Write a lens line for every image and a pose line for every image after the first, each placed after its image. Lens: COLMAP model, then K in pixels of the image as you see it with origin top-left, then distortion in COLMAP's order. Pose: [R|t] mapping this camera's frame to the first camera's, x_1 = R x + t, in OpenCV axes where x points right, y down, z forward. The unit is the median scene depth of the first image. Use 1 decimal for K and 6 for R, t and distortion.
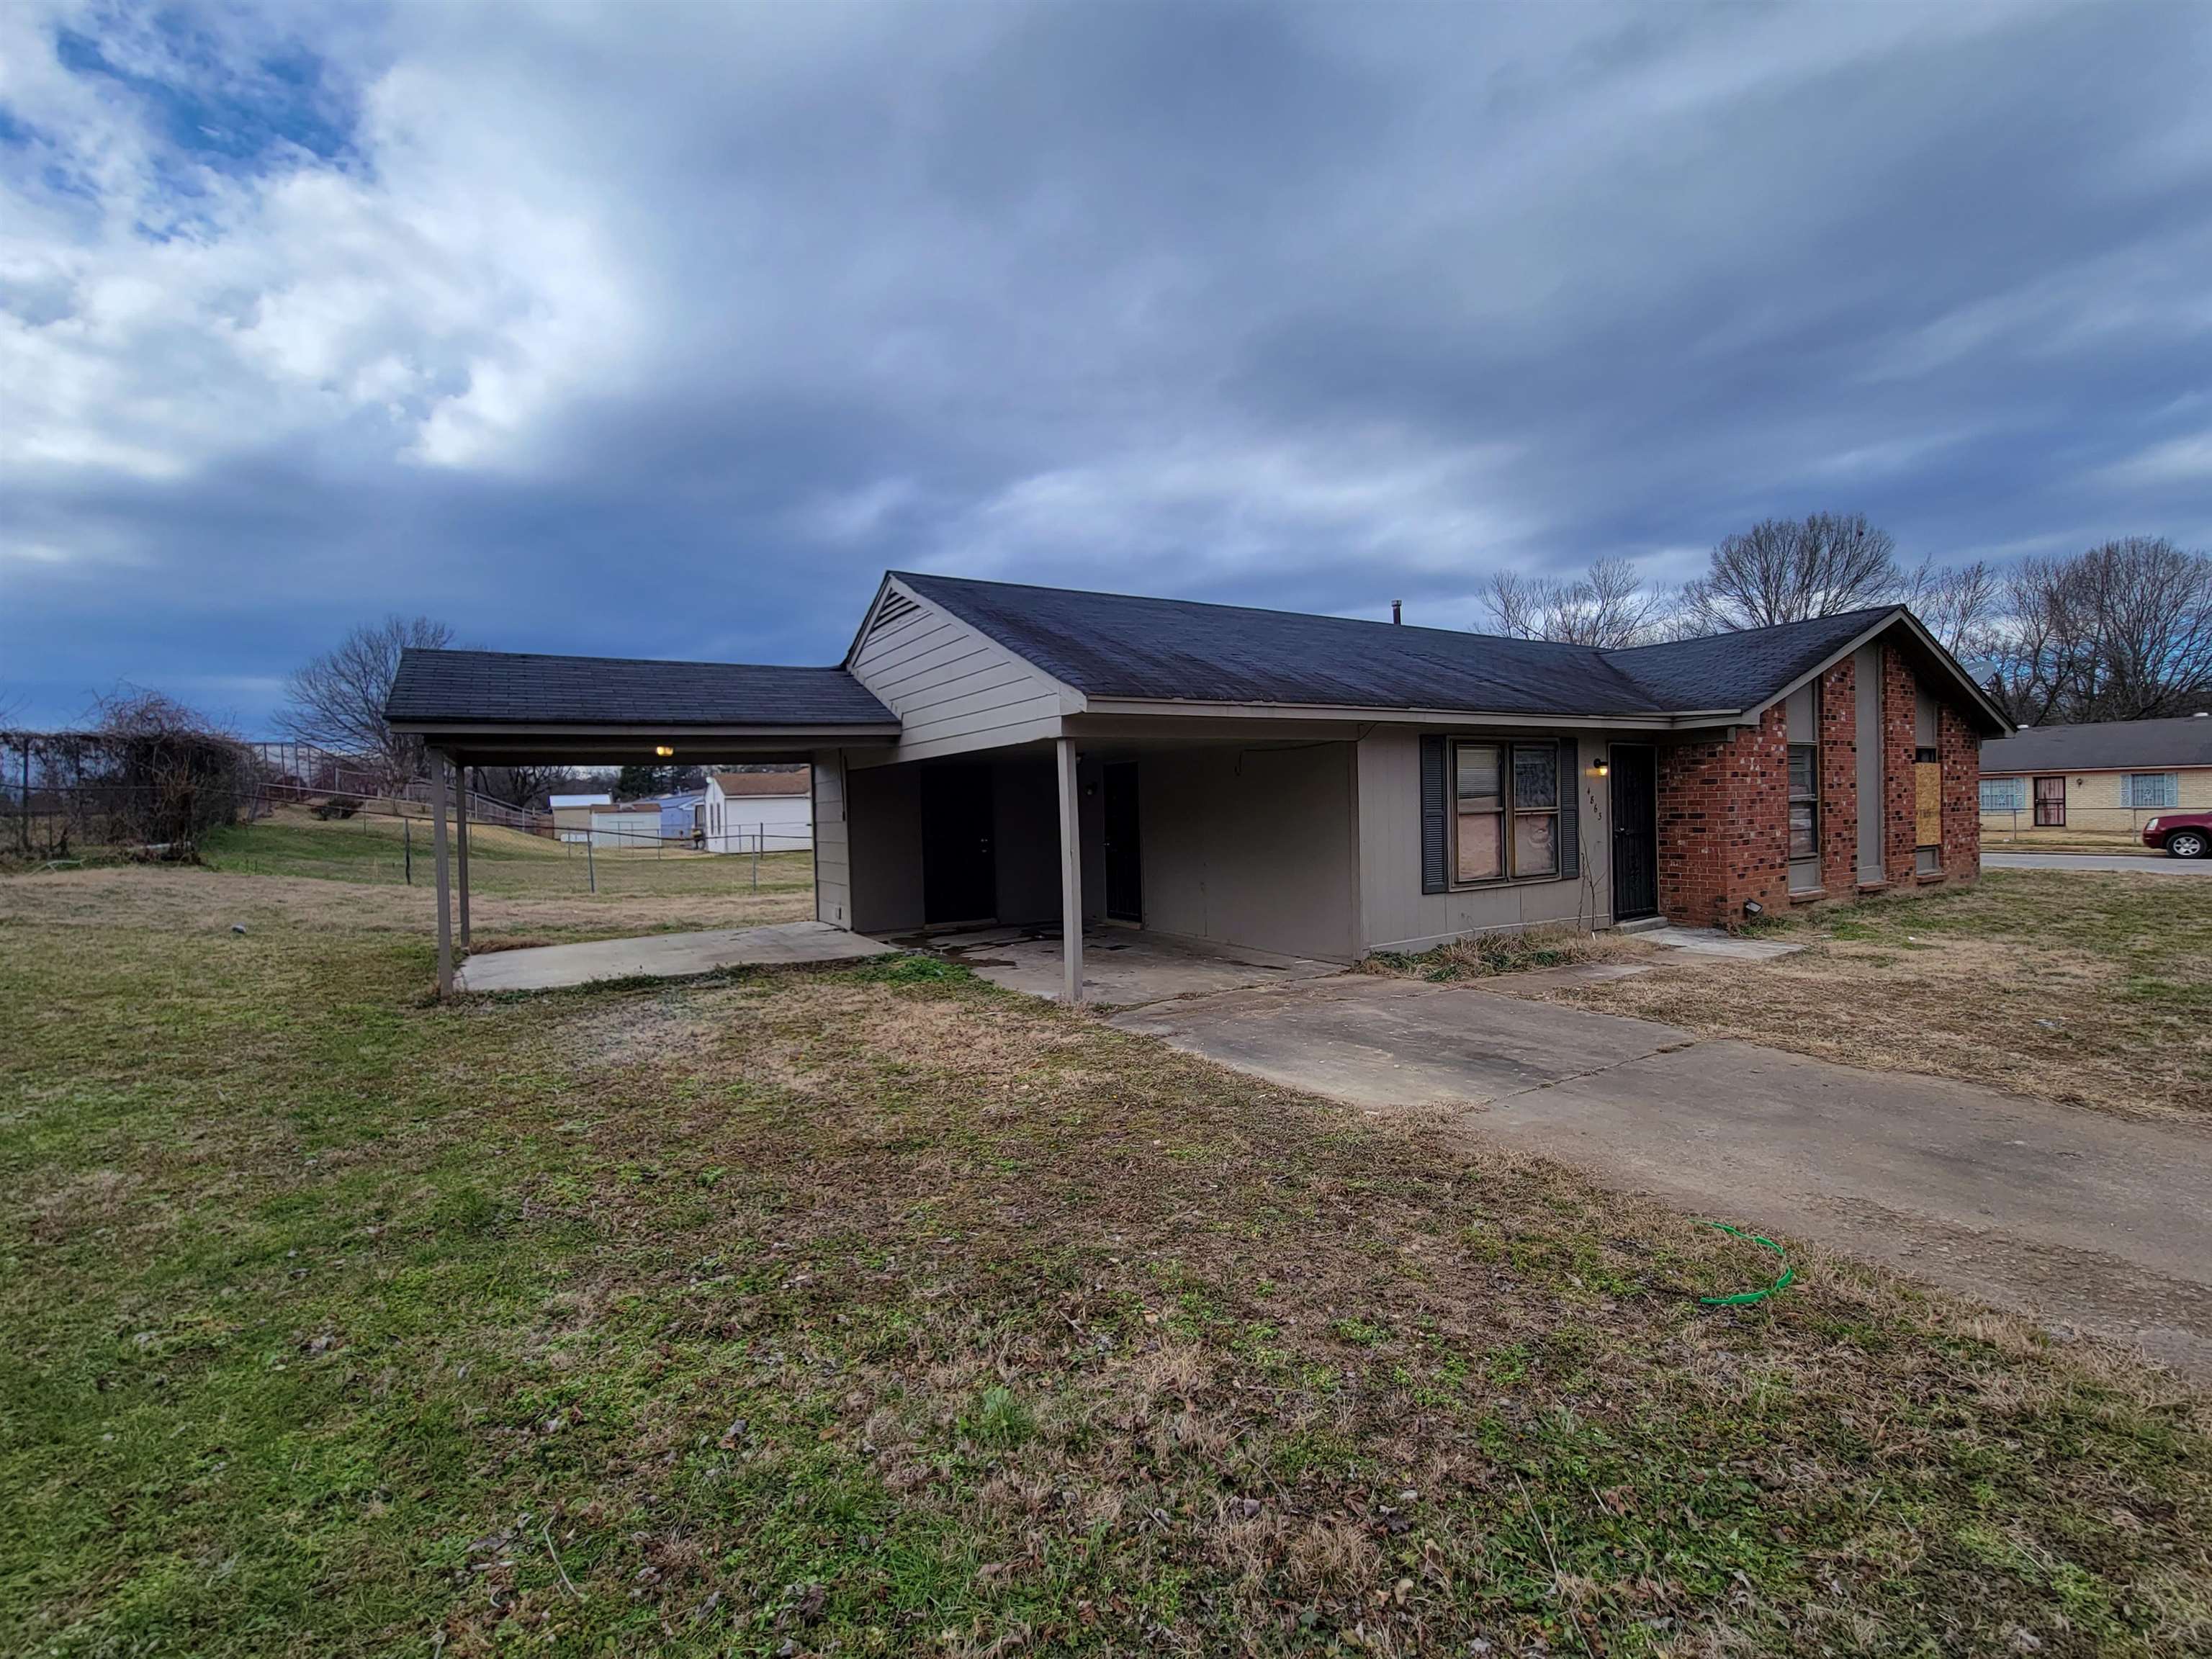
lens RADIAL K [[903.7, 0, 1108.4], [0, 903.7, 828.0], [0, 0, 1]] dist [-0.000647, -0.000513]
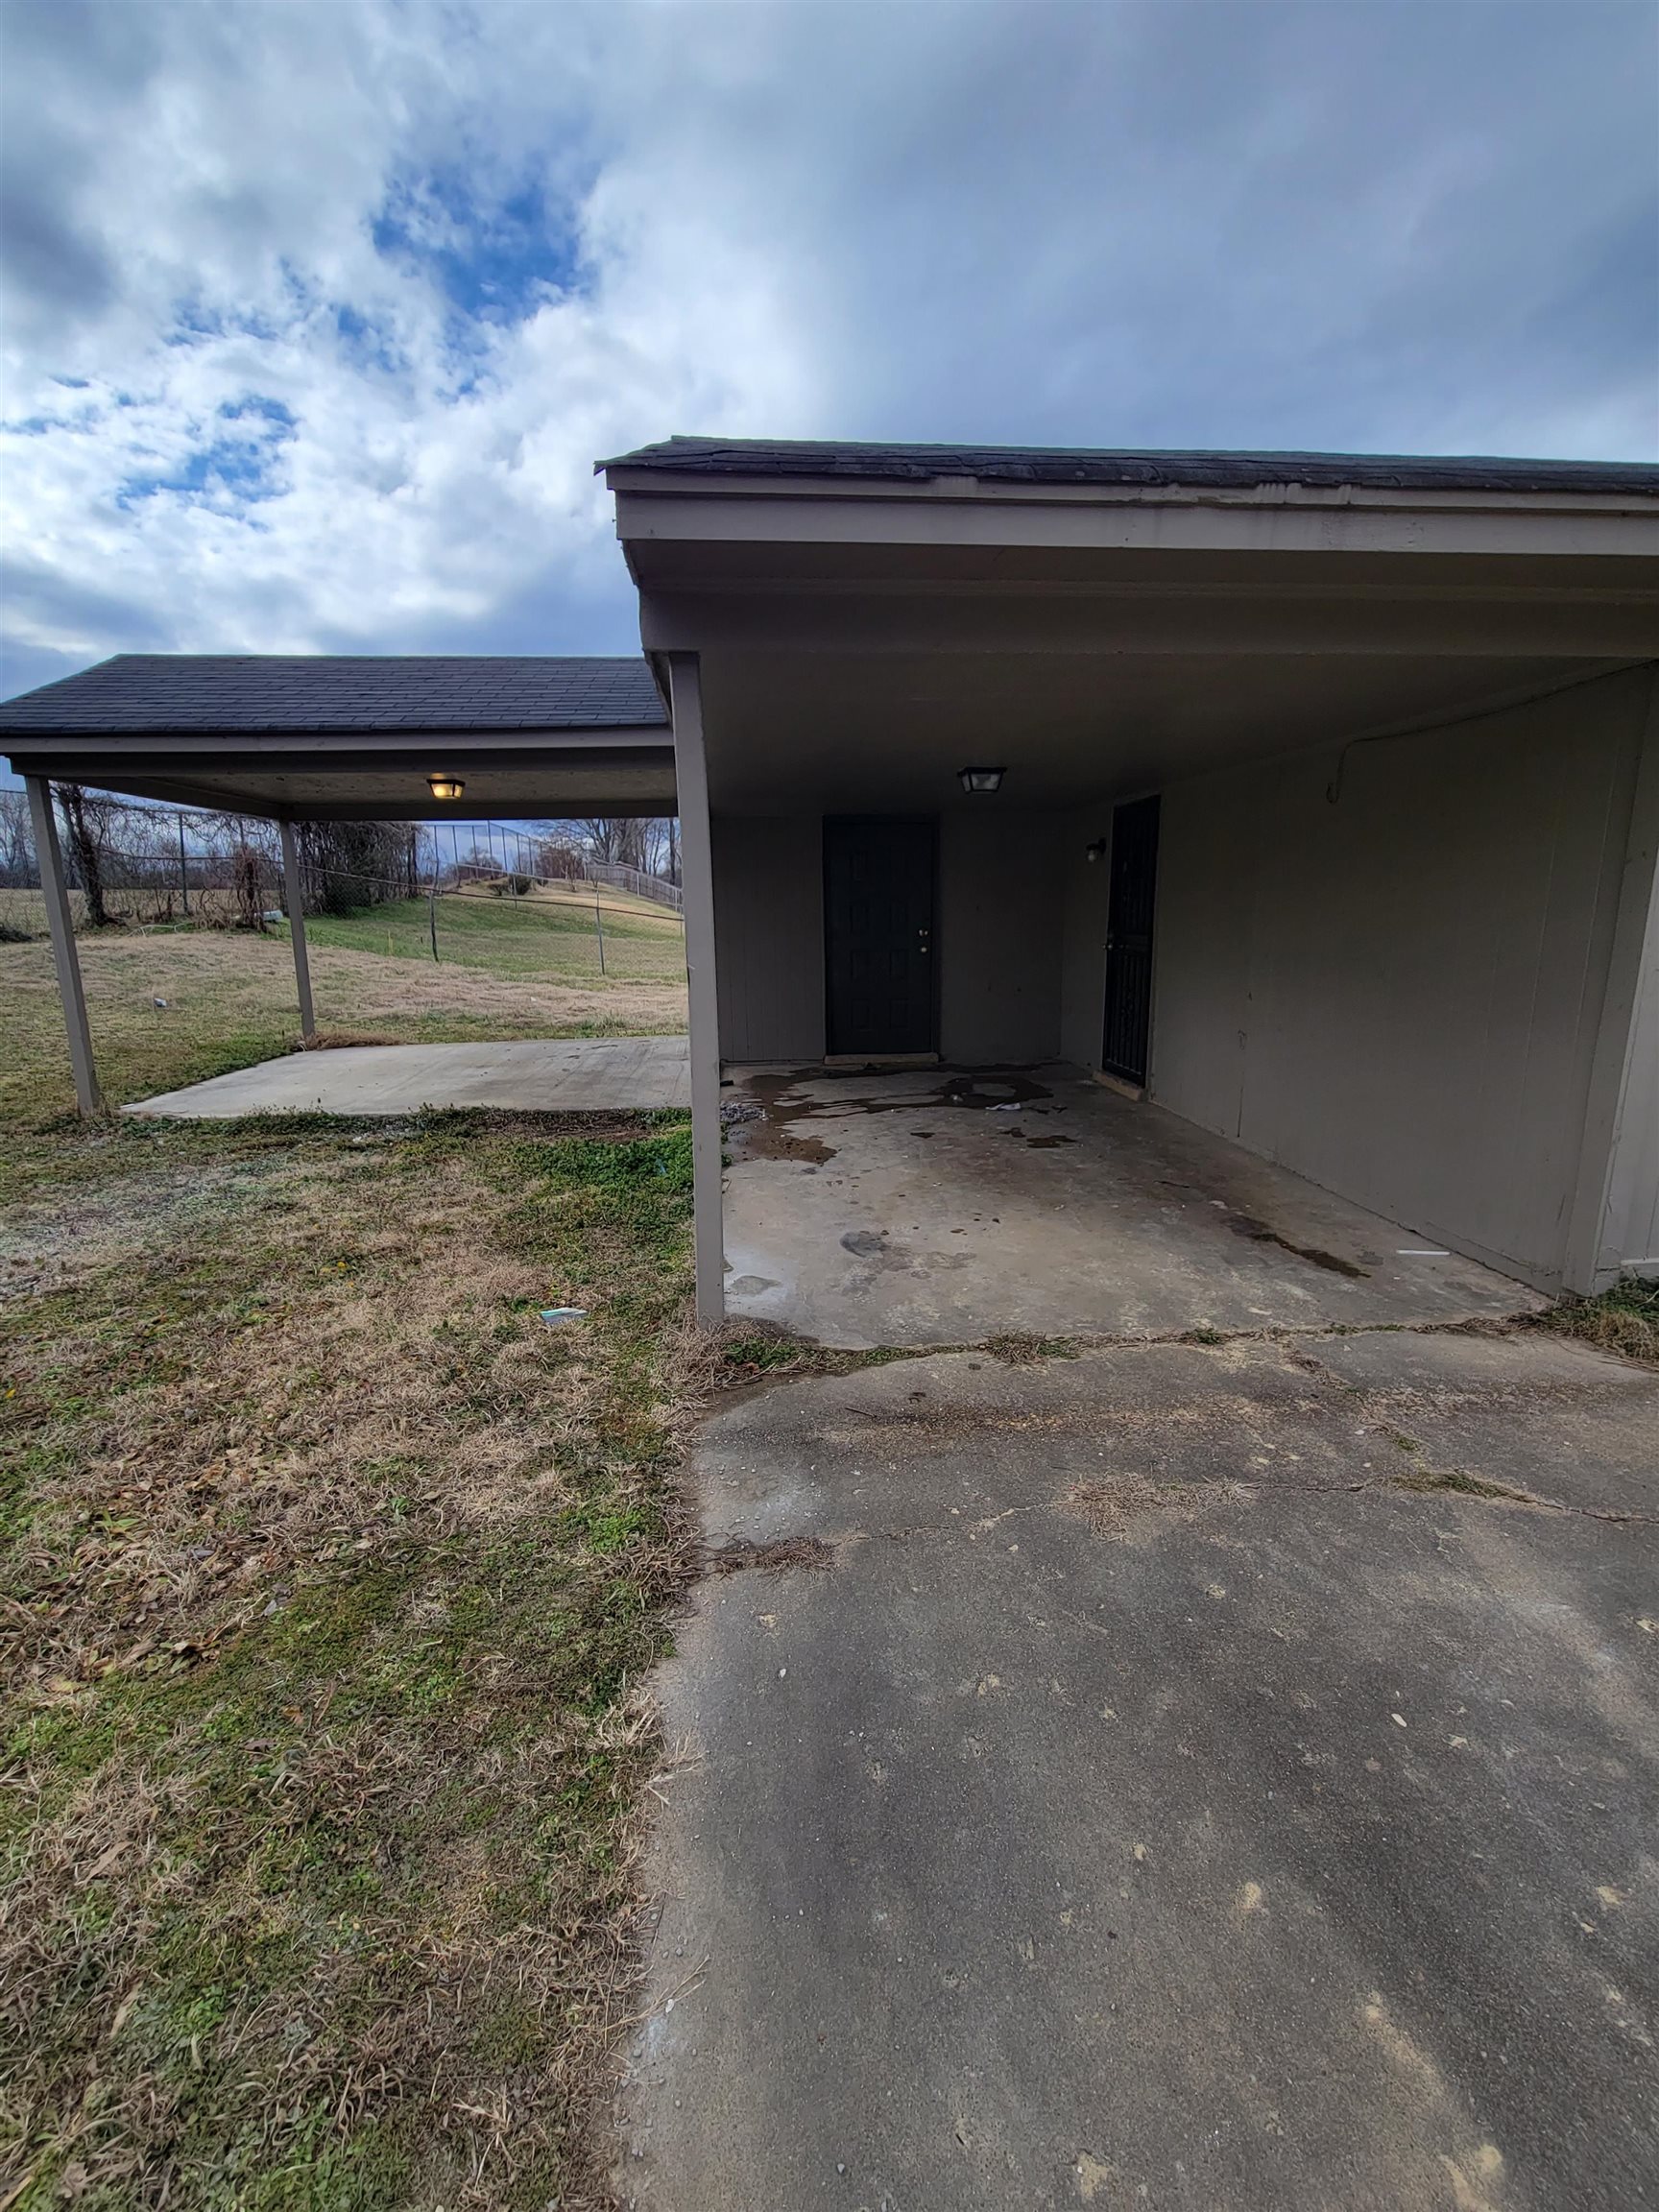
lens RADIAL K [[903.7, 0, 927.5], [0, 903.7, 1008.6], [0, 0, 1]] dist [-0.000647, -0.000513]
pose [[0.912305, 0.065039, -0.404314, 0.039660], [-0.026888, 0.994691, 0.099336, 0.001000], [0.408628, -0.079753, 0.909210, 0.127159]]
